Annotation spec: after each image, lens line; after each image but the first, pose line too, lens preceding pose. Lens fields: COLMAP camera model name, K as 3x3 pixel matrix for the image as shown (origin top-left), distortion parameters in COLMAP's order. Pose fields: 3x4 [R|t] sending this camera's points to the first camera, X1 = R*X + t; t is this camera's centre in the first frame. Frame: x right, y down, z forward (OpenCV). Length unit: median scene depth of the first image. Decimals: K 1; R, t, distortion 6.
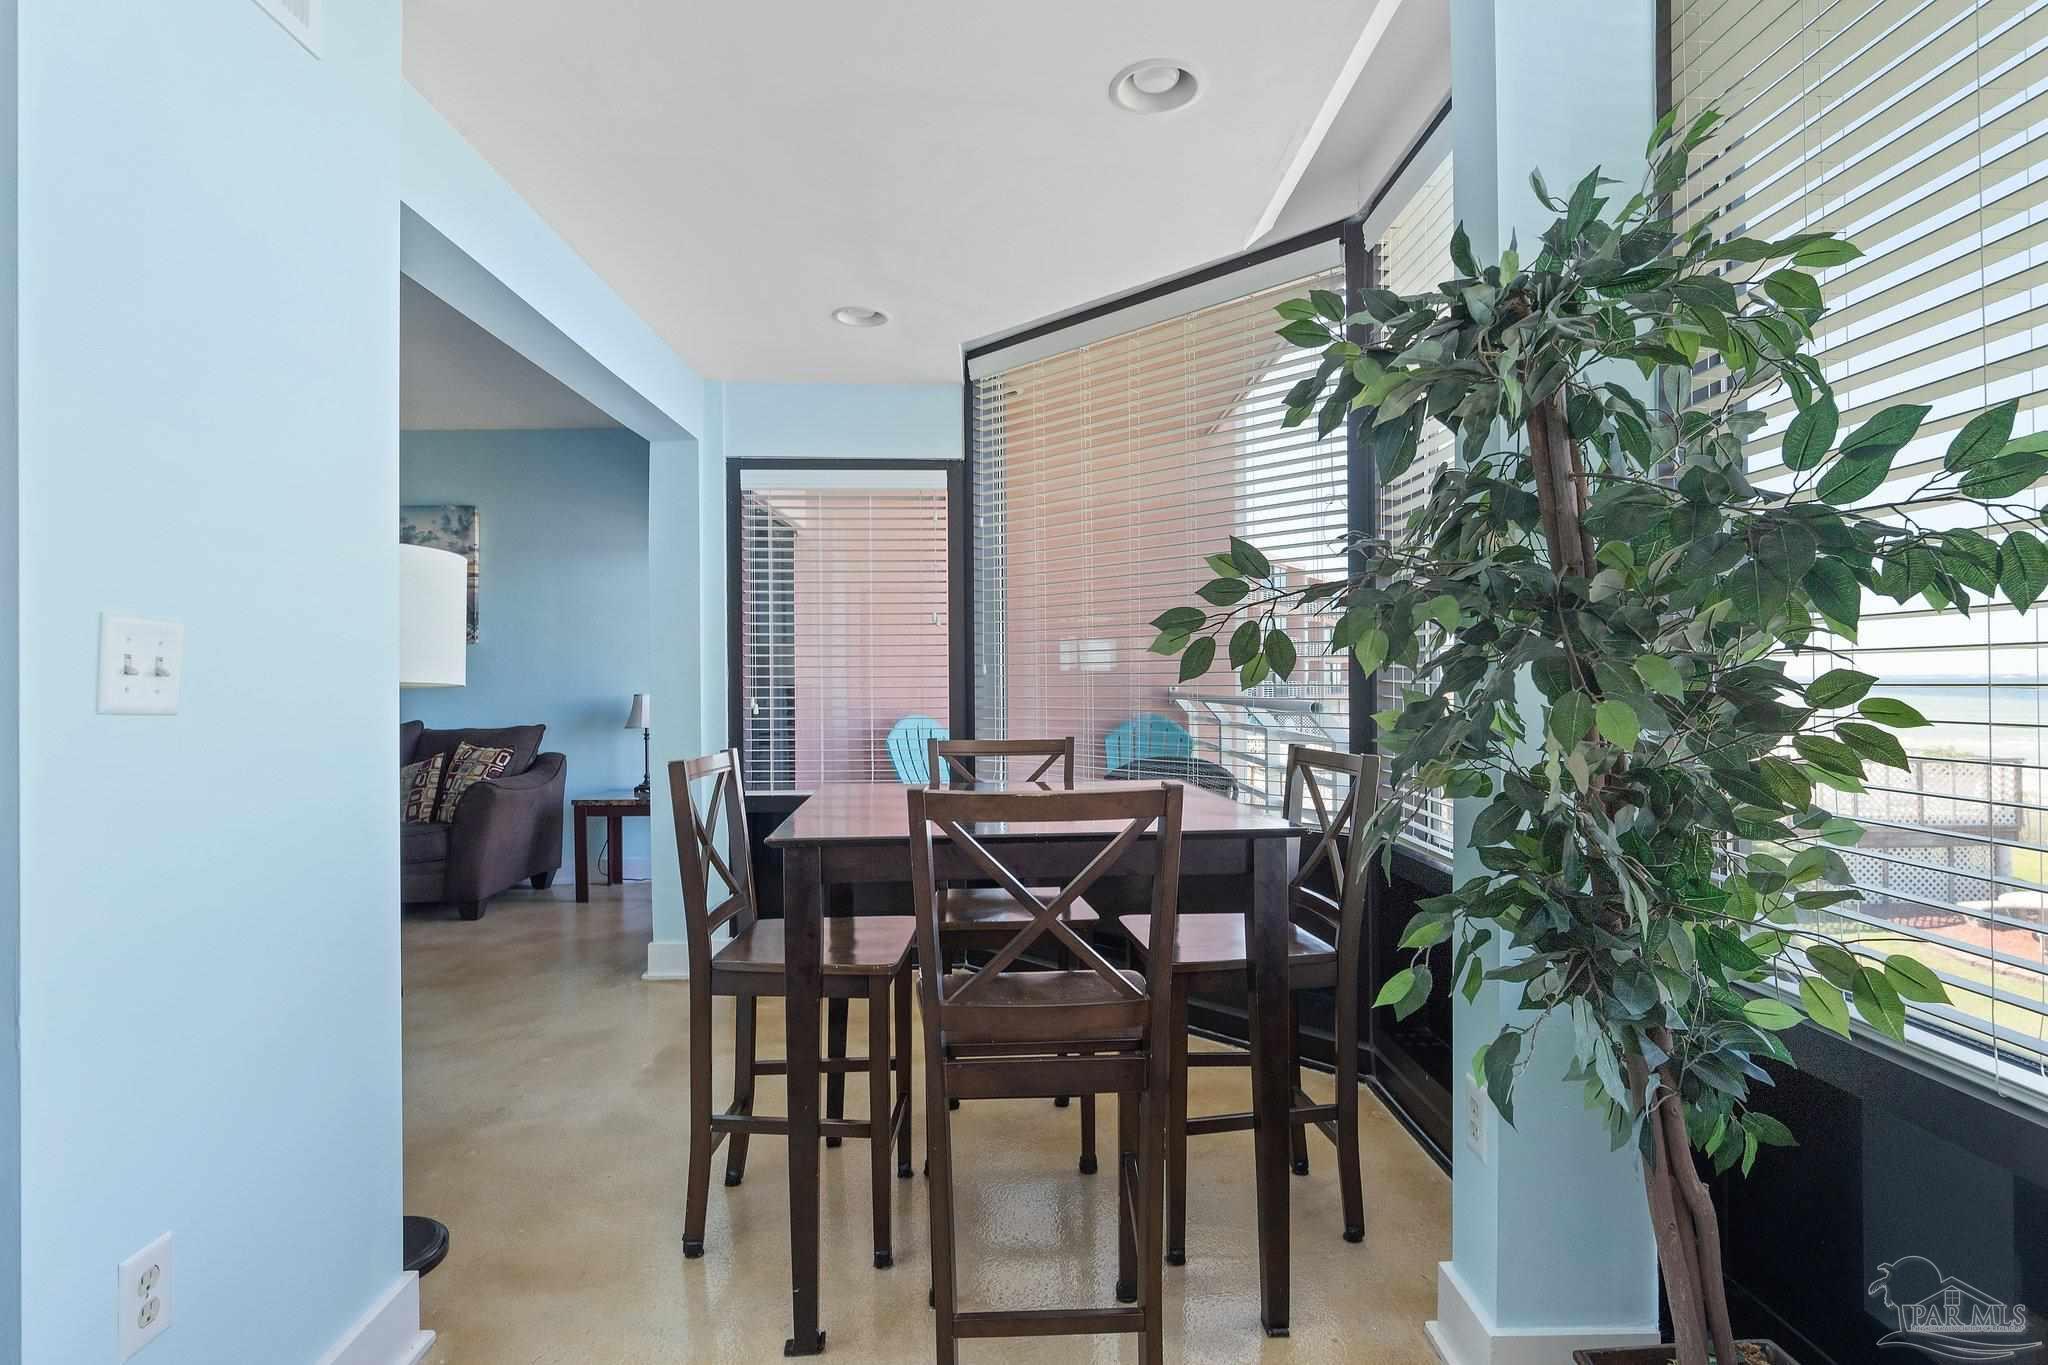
lens RADIAL K [[1033.7, 0, 1020.6], [0, 1033.7, 675.7], [0, 0, 1]] dist [0.000420, 0.000097]
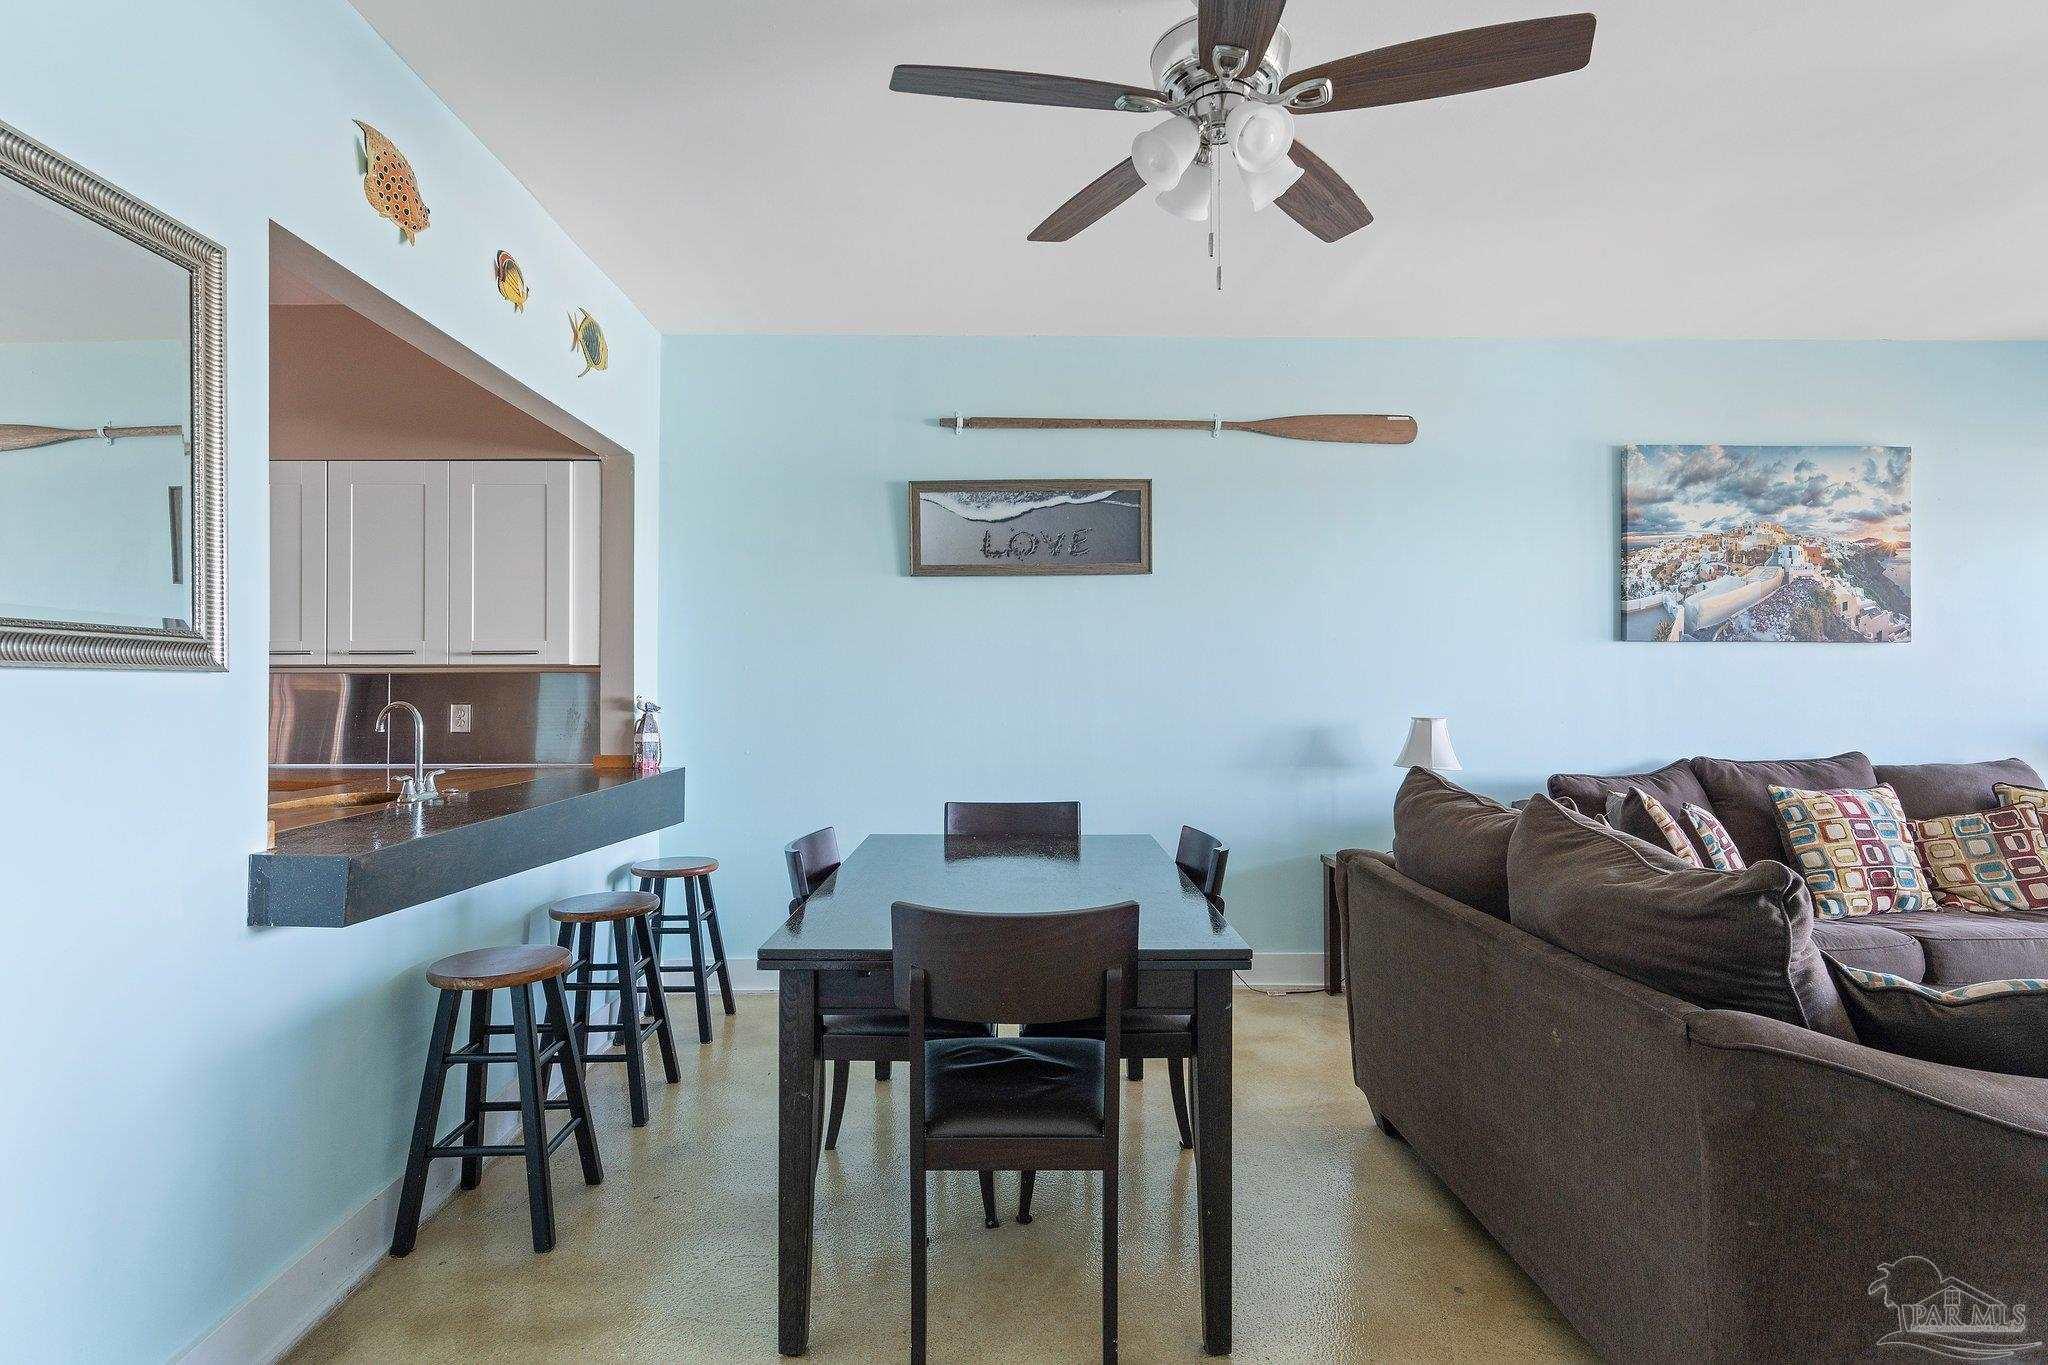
lens RADIAL K [[1012.9, 0, 1025.6], [0, 1012.9, 683.3], [0, 0, 1]] dist [0.001088, 0.000583]
pose [[0.999843, 0.003867, 0.017306, -1.168775], [-0.003808, 0.999987, -0.003476, 0.000865], [-0.017320, 0.003410, 0.999844, 0.330230]]
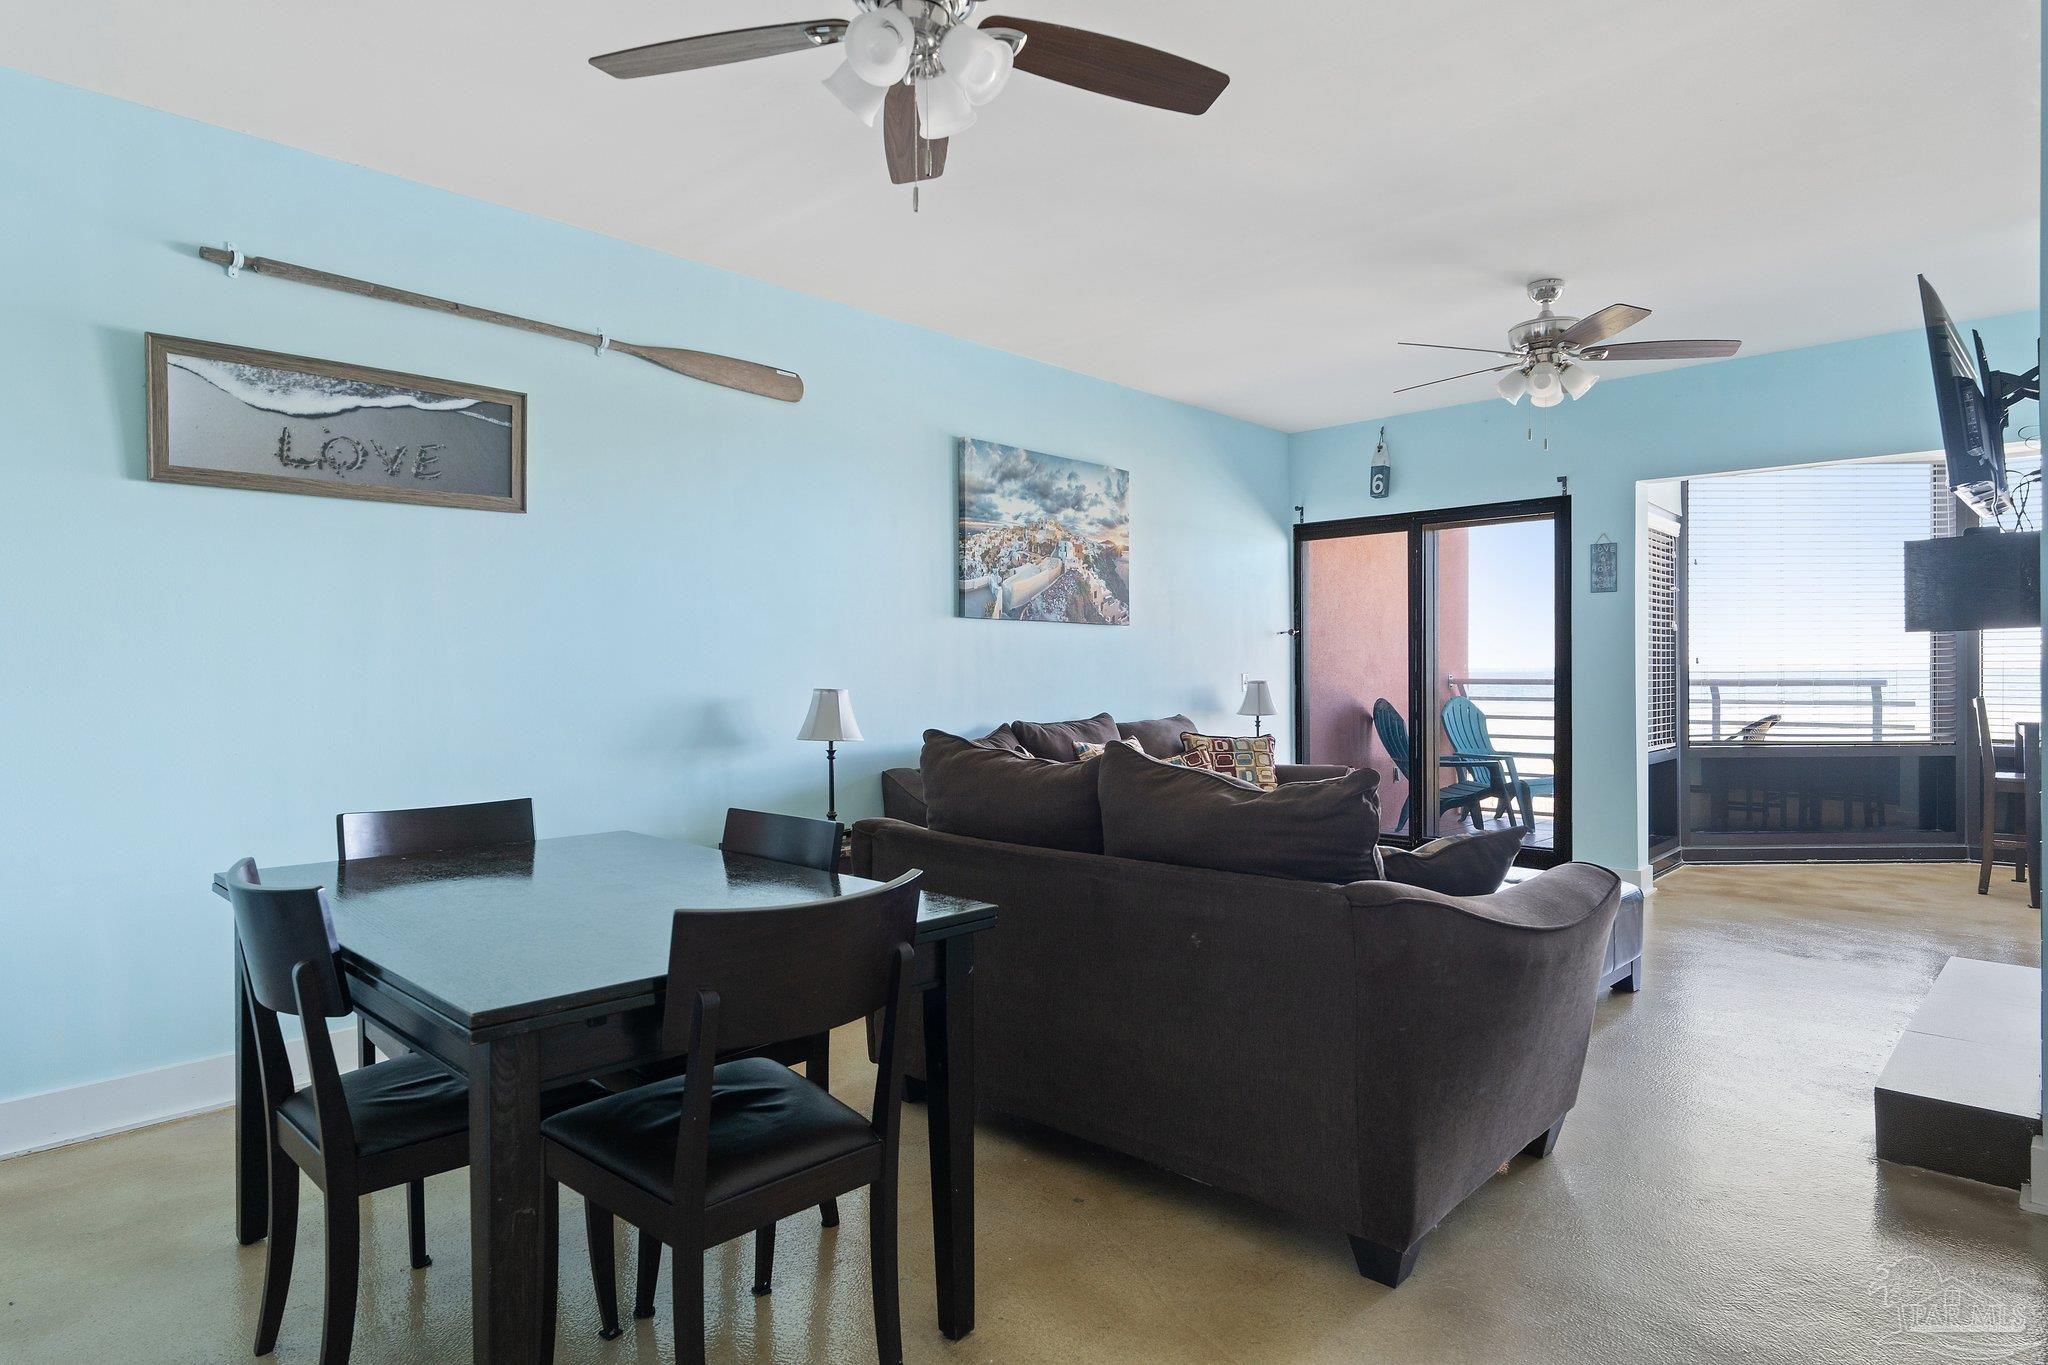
lens RADIAL K [[1141.6, 0, 1019.8], [0, 1141.6, 681.9], [0, 0, 1]] dist [0.004115, 0.000340]
pose [[0.691052, -0.004449, 0.722791, -1.335582], [0.001871, 0.999989, 0.004367, 0.012721], [-0.722802, -0.001666, 0.691053, 0.398773]]
